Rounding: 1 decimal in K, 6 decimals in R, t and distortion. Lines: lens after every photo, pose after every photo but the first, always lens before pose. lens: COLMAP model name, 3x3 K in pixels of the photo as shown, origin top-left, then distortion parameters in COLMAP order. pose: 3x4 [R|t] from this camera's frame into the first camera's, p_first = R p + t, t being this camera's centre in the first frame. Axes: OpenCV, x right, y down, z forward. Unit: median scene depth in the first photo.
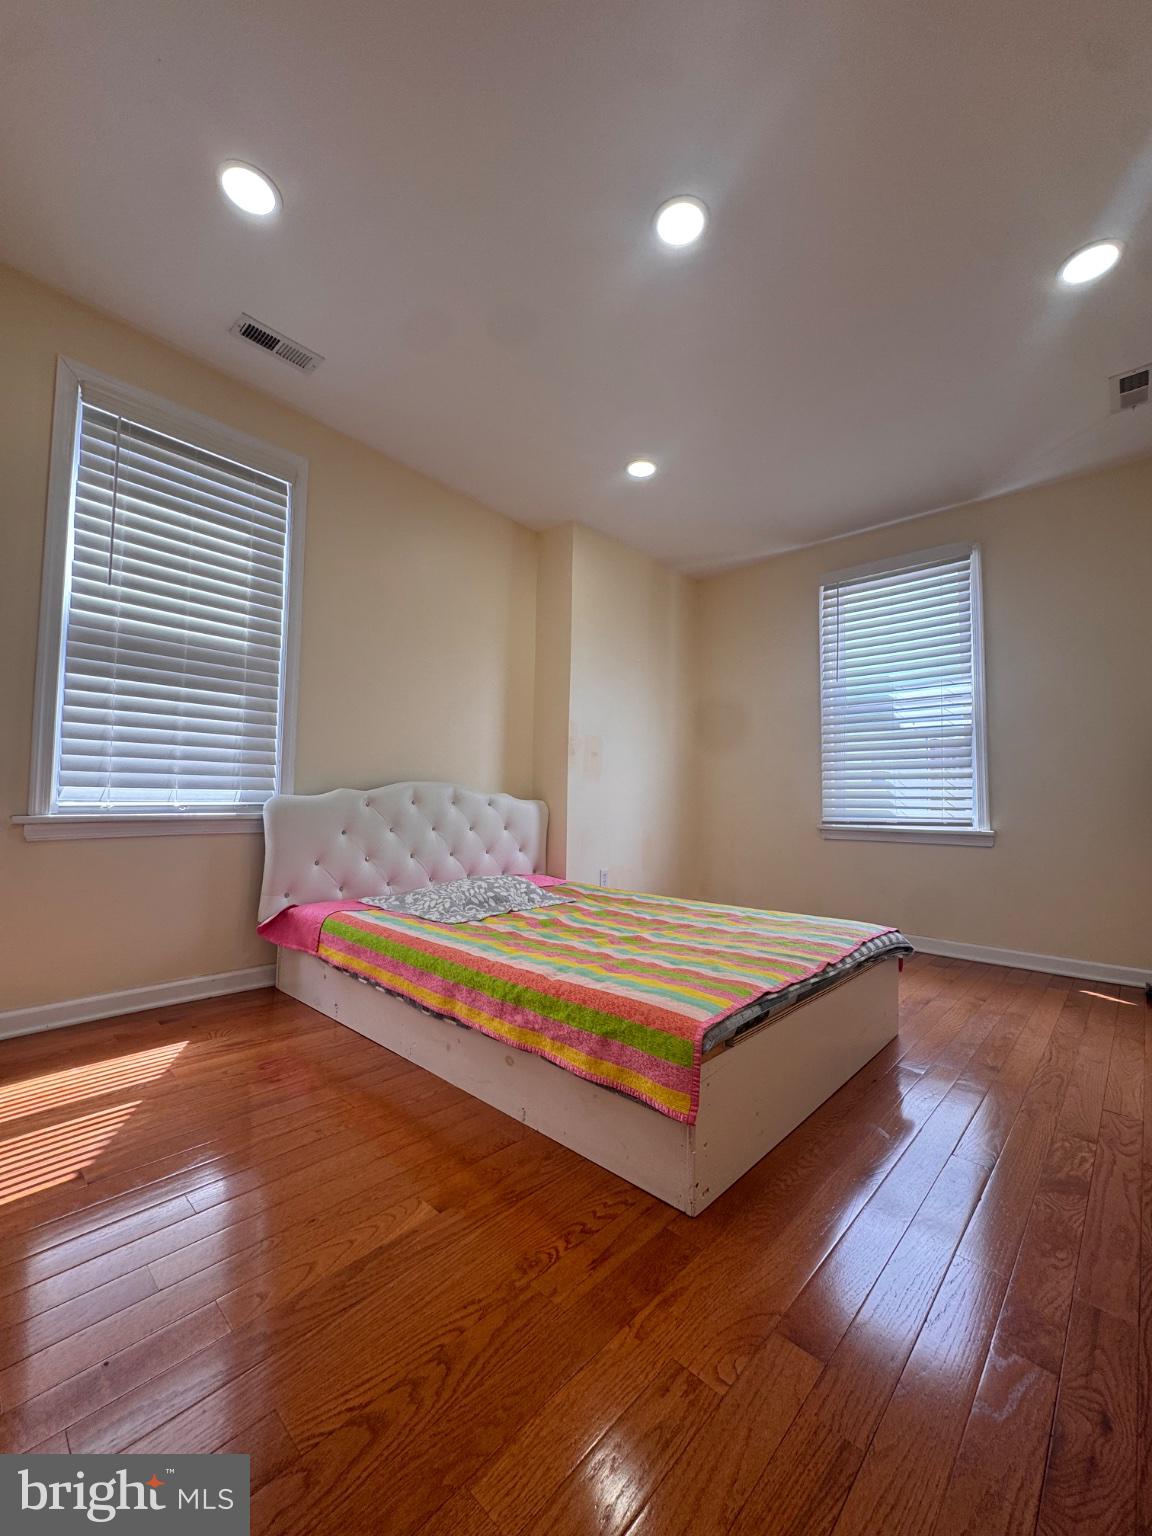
lens RADIAL K [[615.8, 0, 577.4], [0, 615.8, 766.2], [0, 0, 1]] dist [-0.000508, 0.000443]
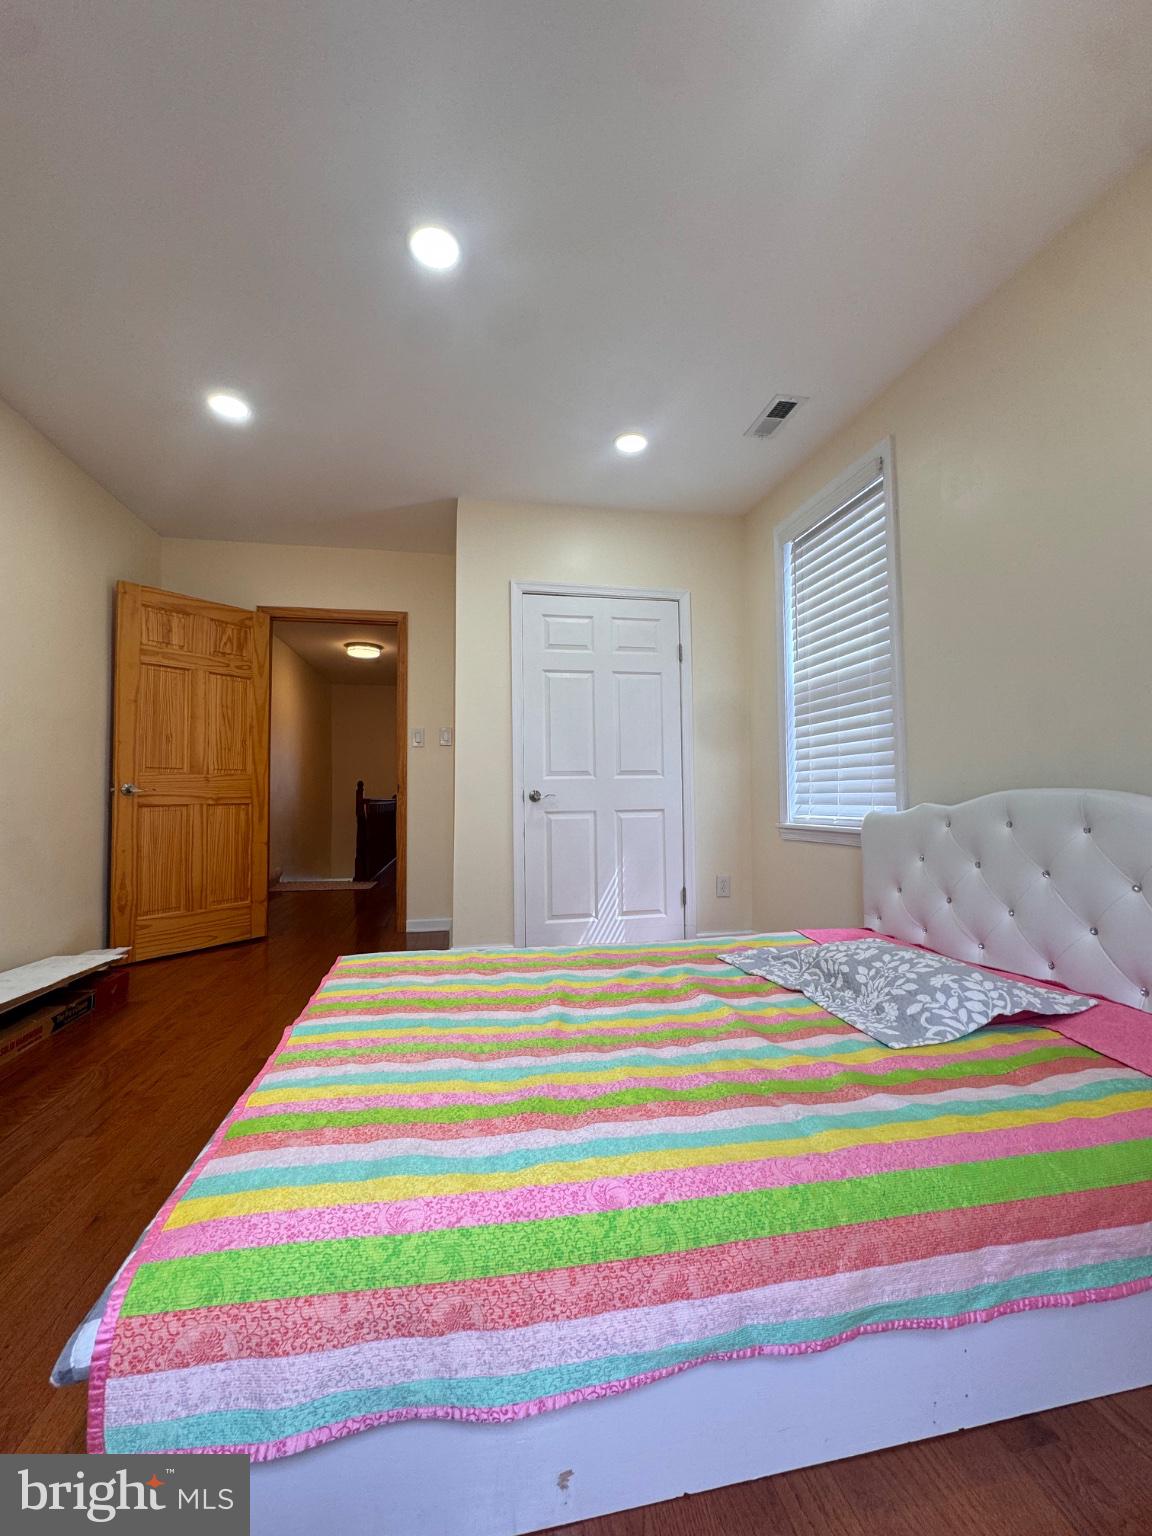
lens RADIAL K [[615.8, 0, 577.4], [0, 615.8, 766.2], [0, 0, 1]] dist [-0.000508, 0.000443]
pose [[-0.589745, -0.048984, -0.806103, 0.622703], [0.053810, 0.993557, -0.099742, 0.054542], [0.805795, -0.102199, -0.583309, 1.329545]]
